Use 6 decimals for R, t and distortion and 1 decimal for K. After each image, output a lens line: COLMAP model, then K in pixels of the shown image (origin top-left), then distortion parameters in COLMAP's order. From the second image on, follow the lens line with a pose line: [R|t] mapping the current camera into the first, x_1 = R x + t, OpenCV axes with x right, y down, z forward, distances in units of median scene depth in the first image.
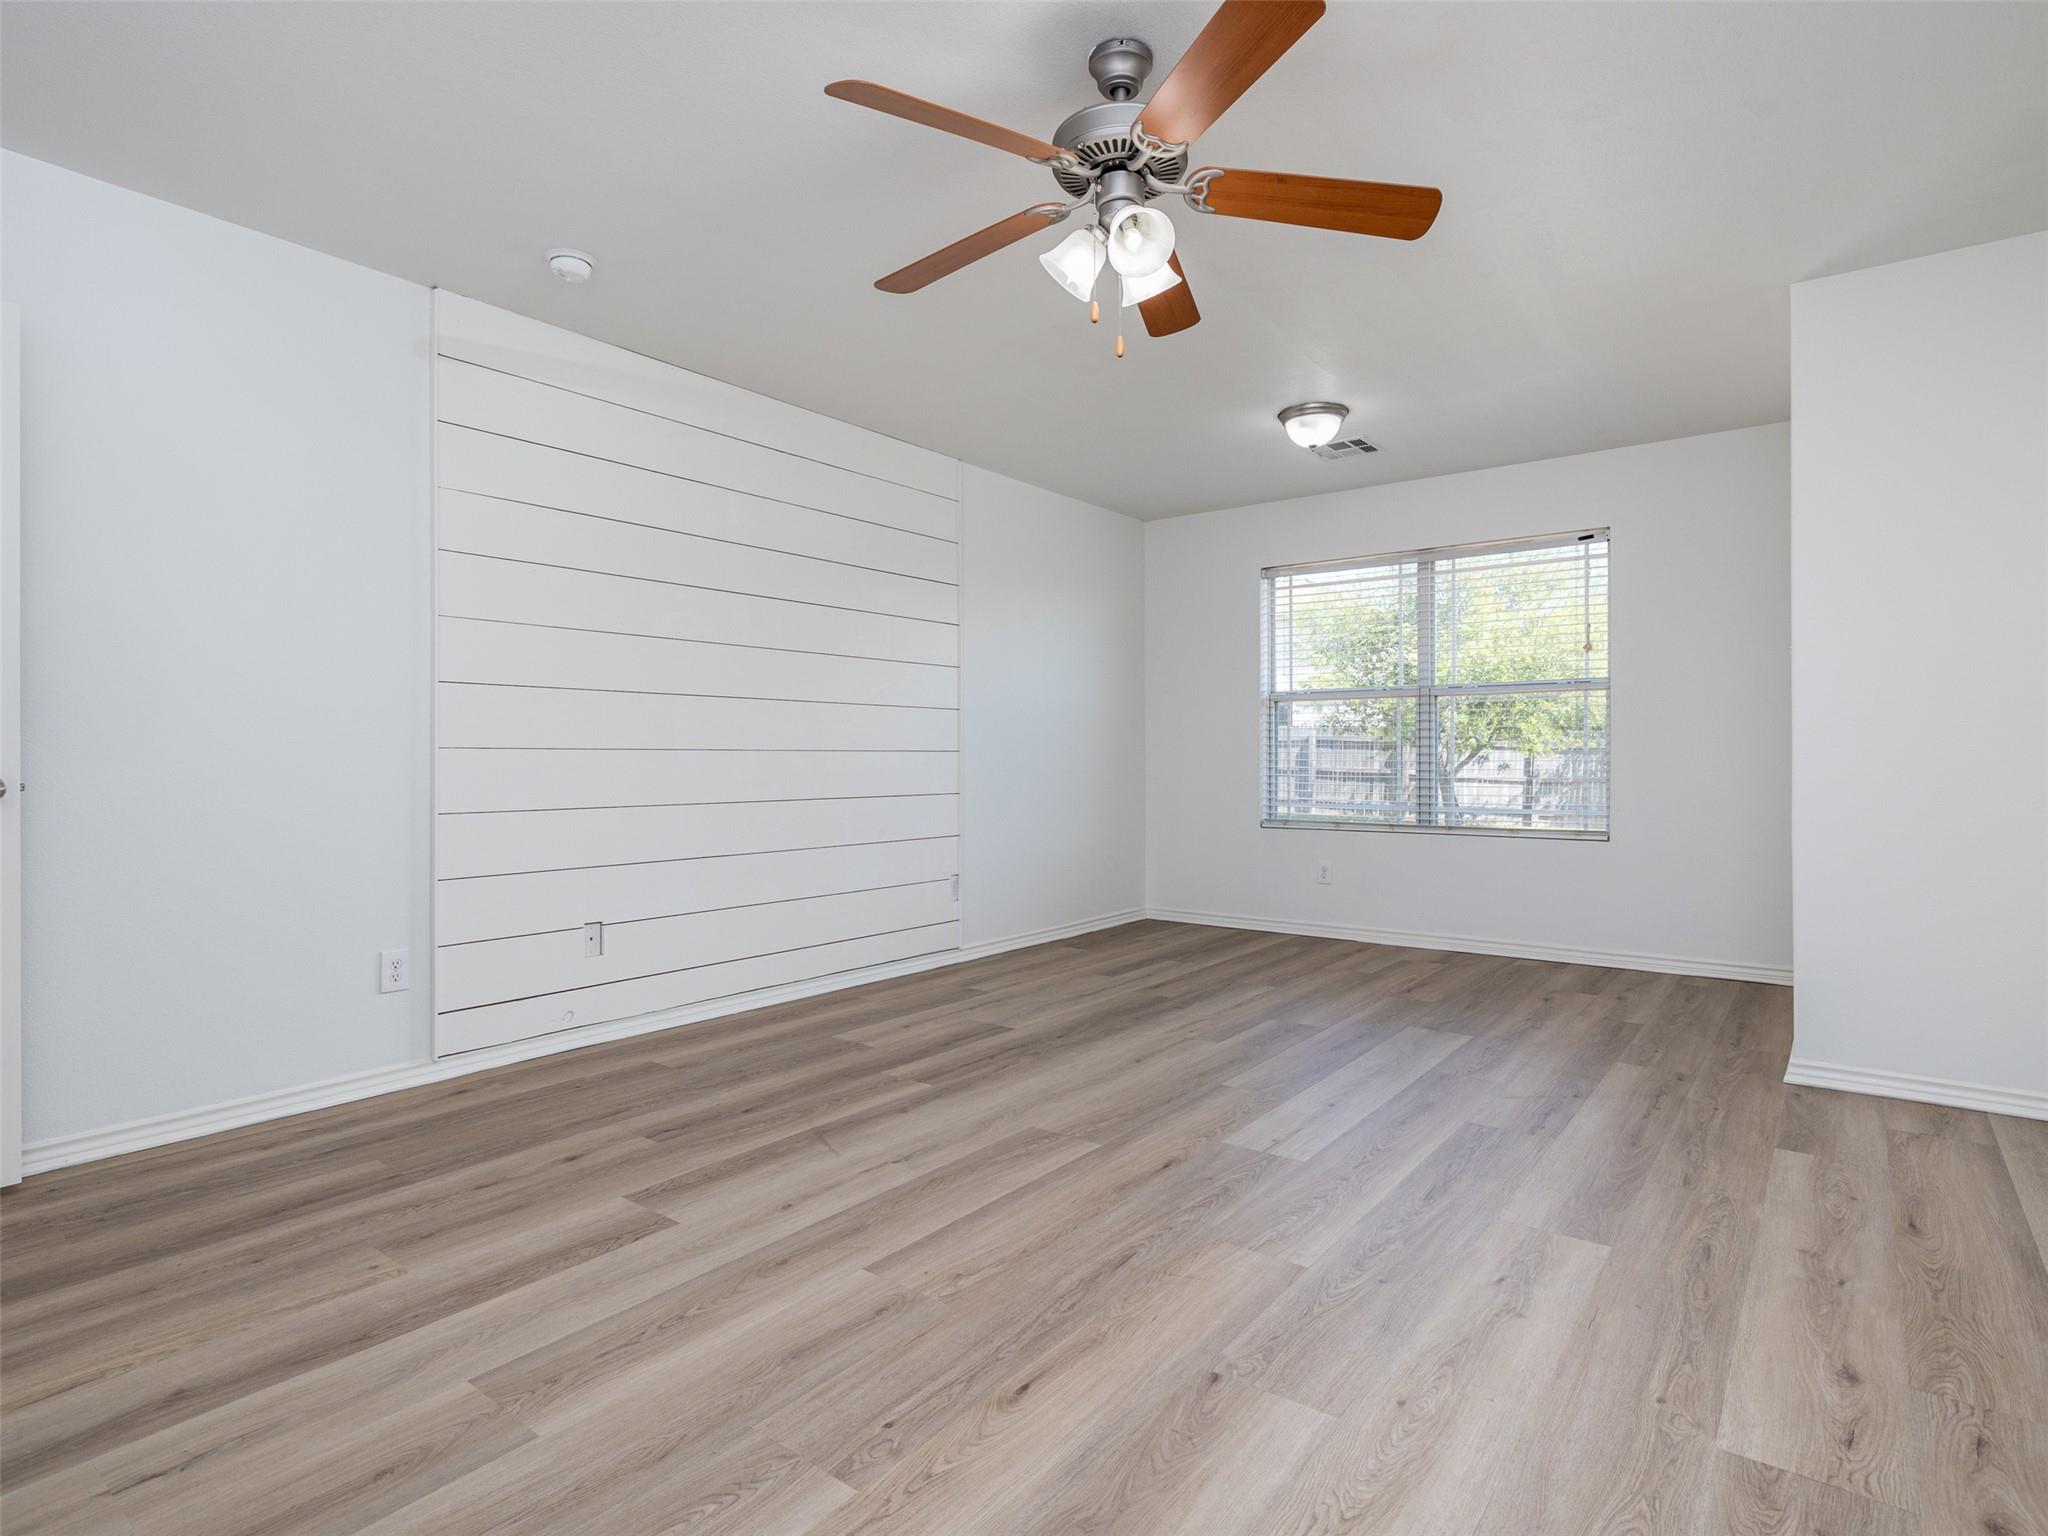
lens RADIAL K [[1079.2, 0, 1030.2], [0, 1079.2, 746.8], [0, 0, 1]] dist [-0.006990, -0.001292]
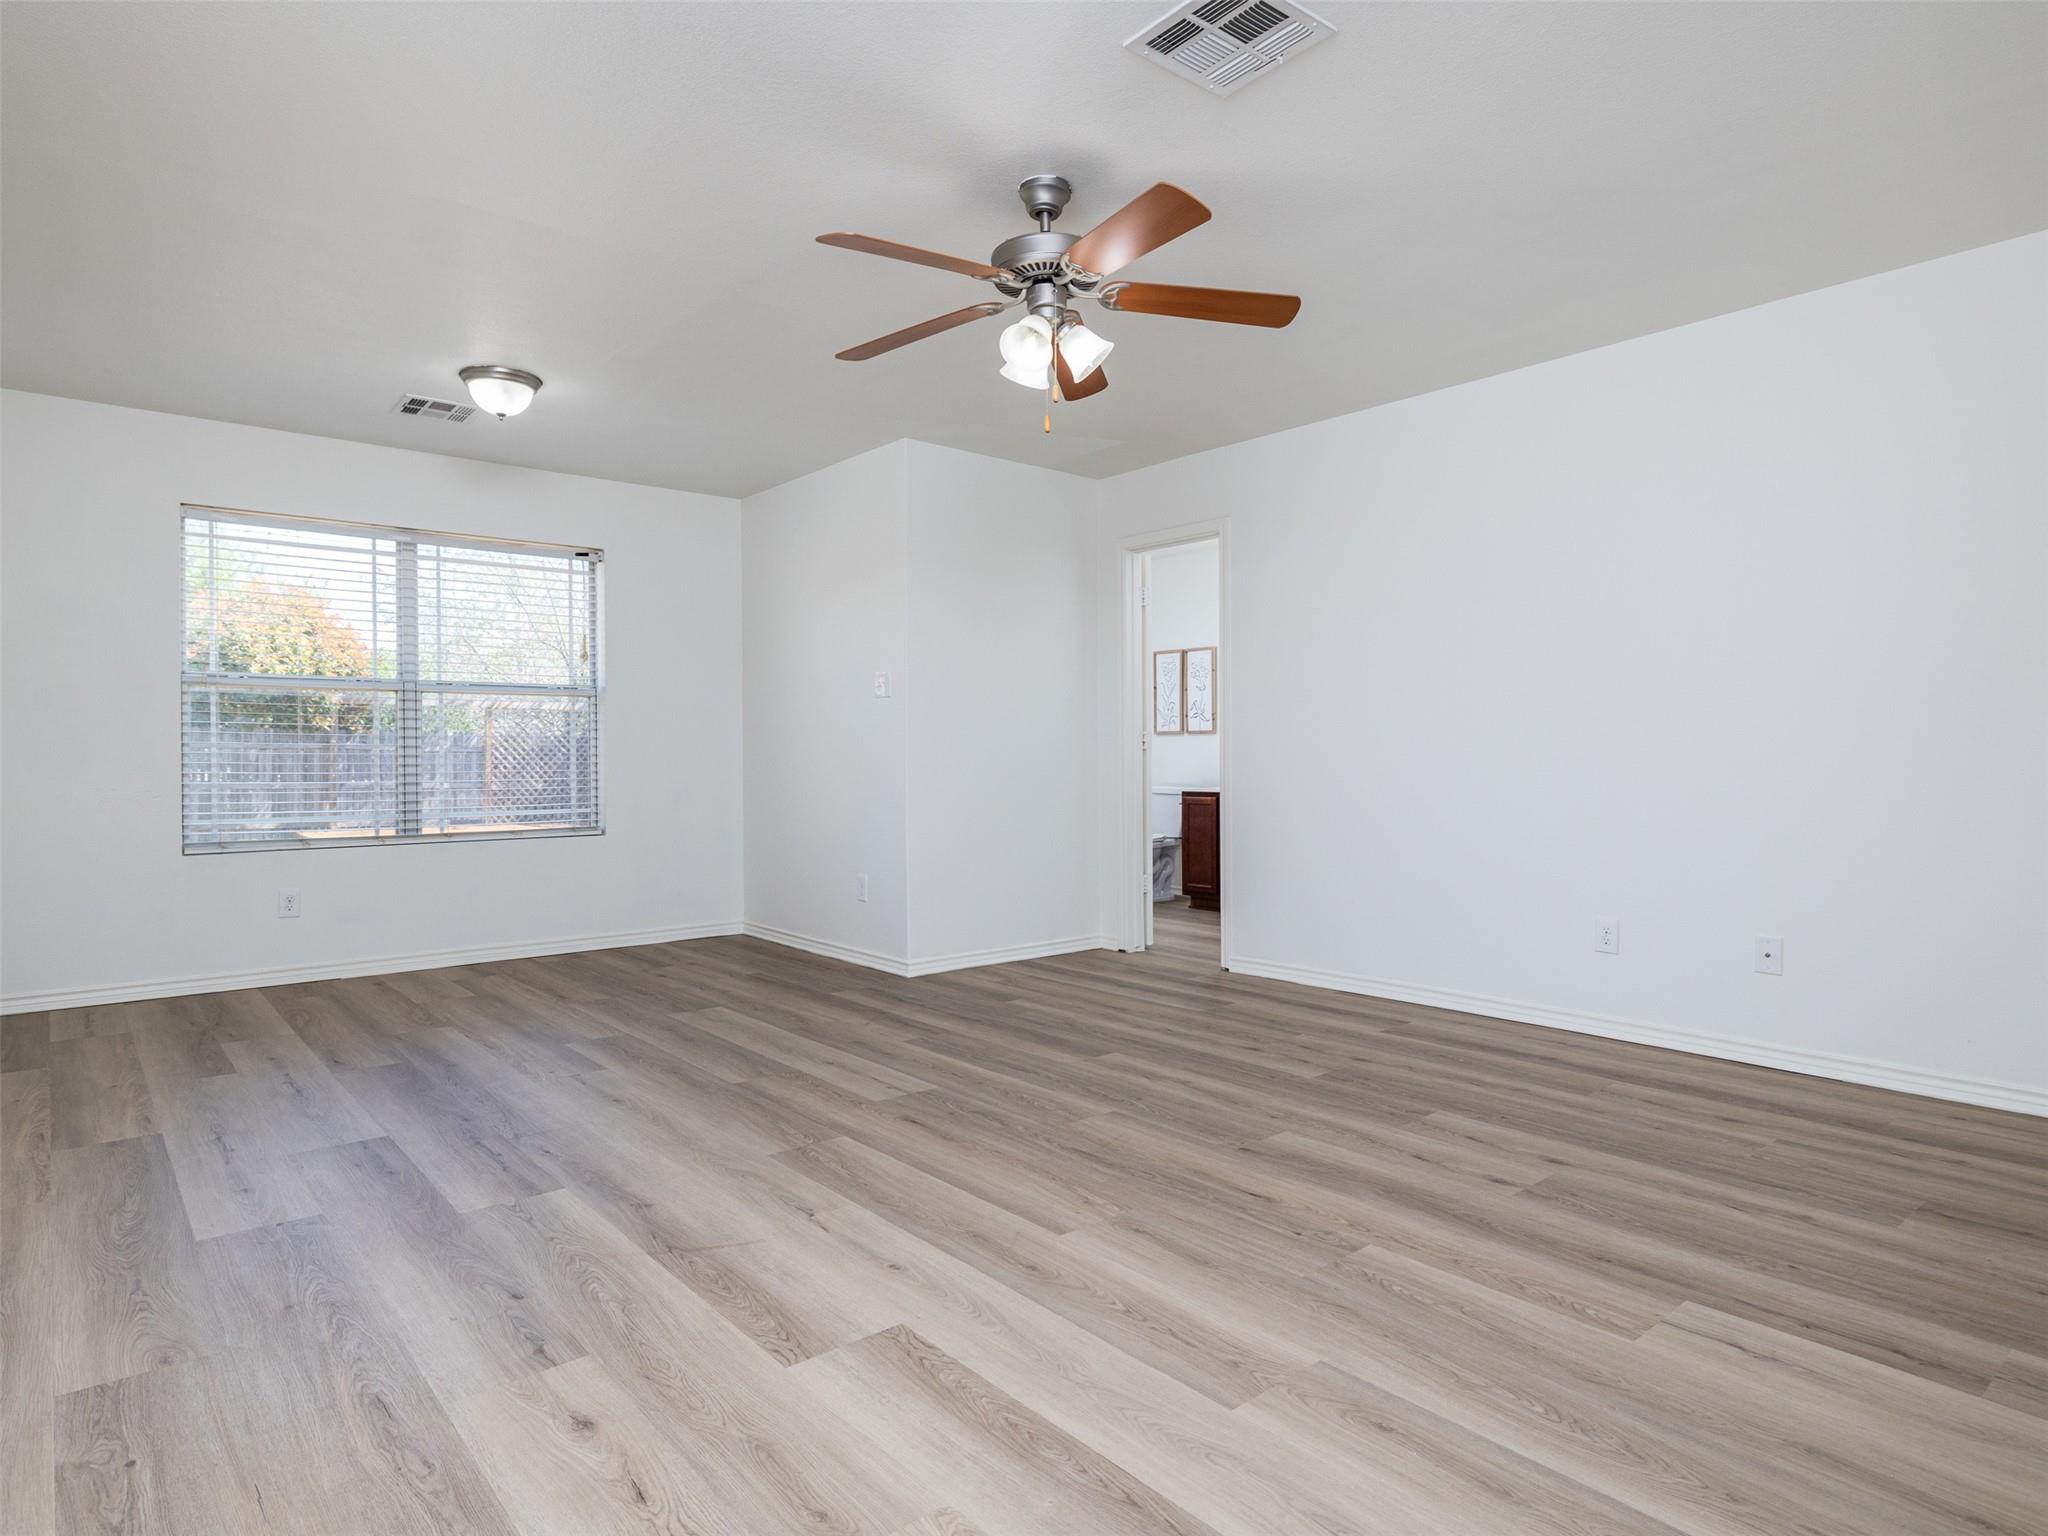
lens RADIAL K [[1164.9, 0, 1026.7], [0, 1164.9, 754.4], [0, 0, 1]] dist [-0.006819, 0.002917]
pose [[0.203863, 0.001390, 0.978998, -0.994821], [-0.006495, 0.999979, -0.000067, 0.004738], [-0.978978, -0.006345, 0.203868, 0.613232]]
